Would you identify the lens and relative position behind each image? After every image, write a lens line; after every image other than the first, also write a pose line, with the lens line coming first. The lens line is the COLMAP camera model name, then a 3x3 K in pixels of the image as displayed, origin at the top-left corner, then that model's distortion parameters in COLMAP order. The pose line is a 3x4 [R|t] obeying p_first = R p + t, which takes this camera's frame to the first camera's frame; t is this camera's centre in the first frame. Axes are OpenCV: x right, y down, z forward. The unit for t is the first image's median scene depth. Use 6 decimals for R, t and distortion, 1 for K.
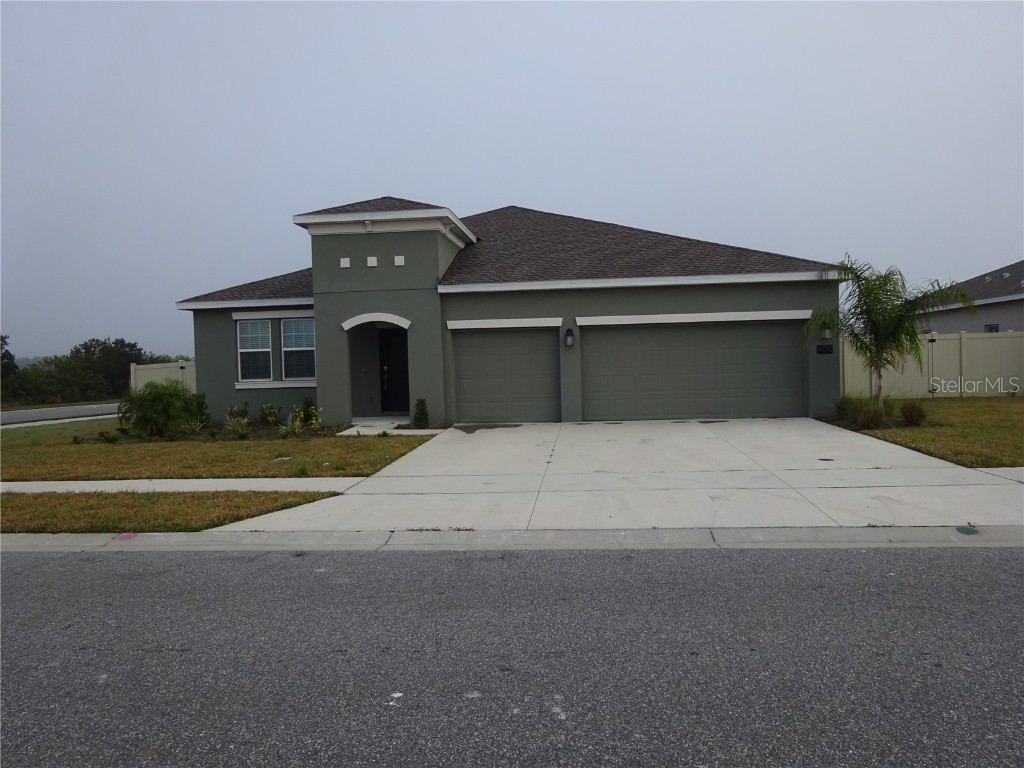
lens RADIAL K [[779.3, 0, 512.0], [0, 779.3, 384.0], [0, 0, 1]] dist [-0.046751, 0.001833]
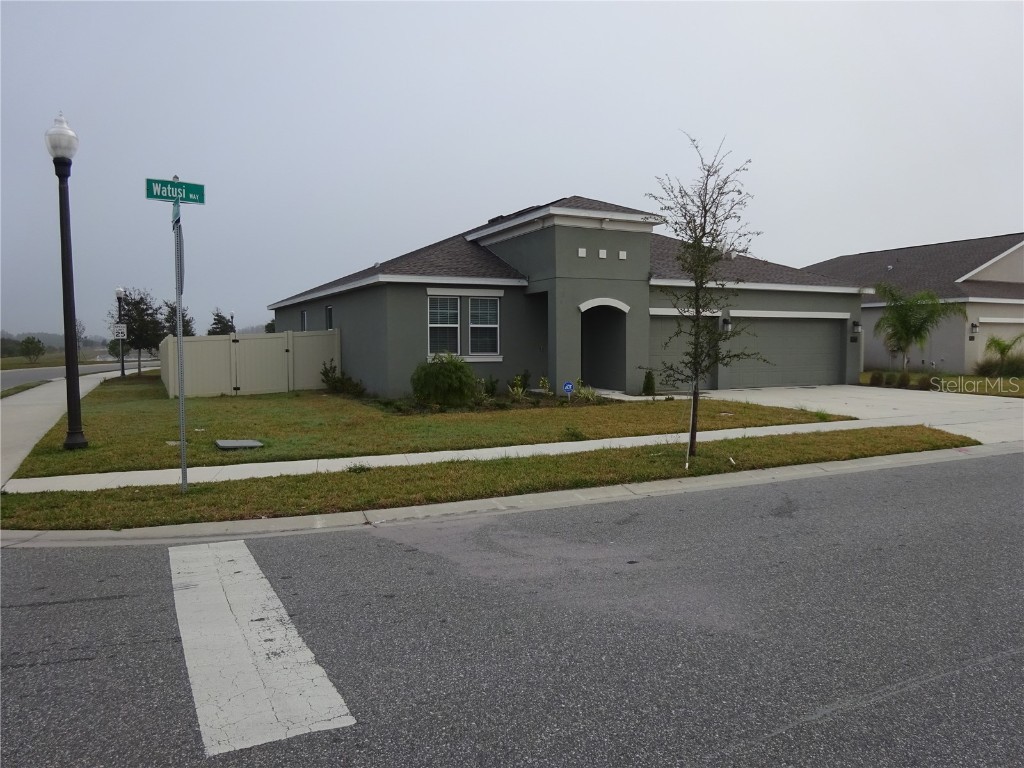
lens RADIAL K [[779.3, 0, 512.0], [0, 779.3, 384.0], [0, 0, 1]] dist [-0.046751, 0.001833]
pose [[0.844212, -0.004775, 0.535989, -0.916927], [-0.003392, 0.999893, 0.014250, 0.021553], [-0.535999, -0.013848, 0.844105, 0.085954]]
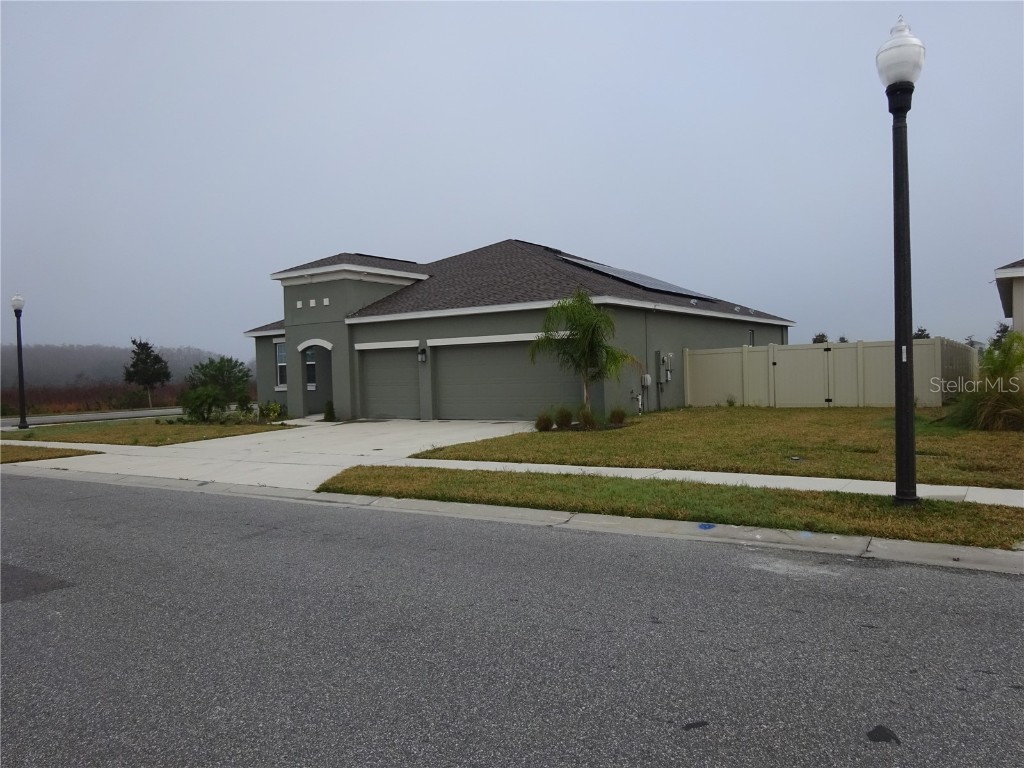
lens RADIAL K [[779.3, 0, 512.0], [0, 779.3, 384.0], [0, 0, 1]] dist [-0.046751, 0.001833]
pose [[0.883854, 0.007415, -0.467704, 0.804220], [-0.004857, 0.999966, 0.006674, -0.020651], [0.467738, -0.003627, 0.883860, -0.084683]]
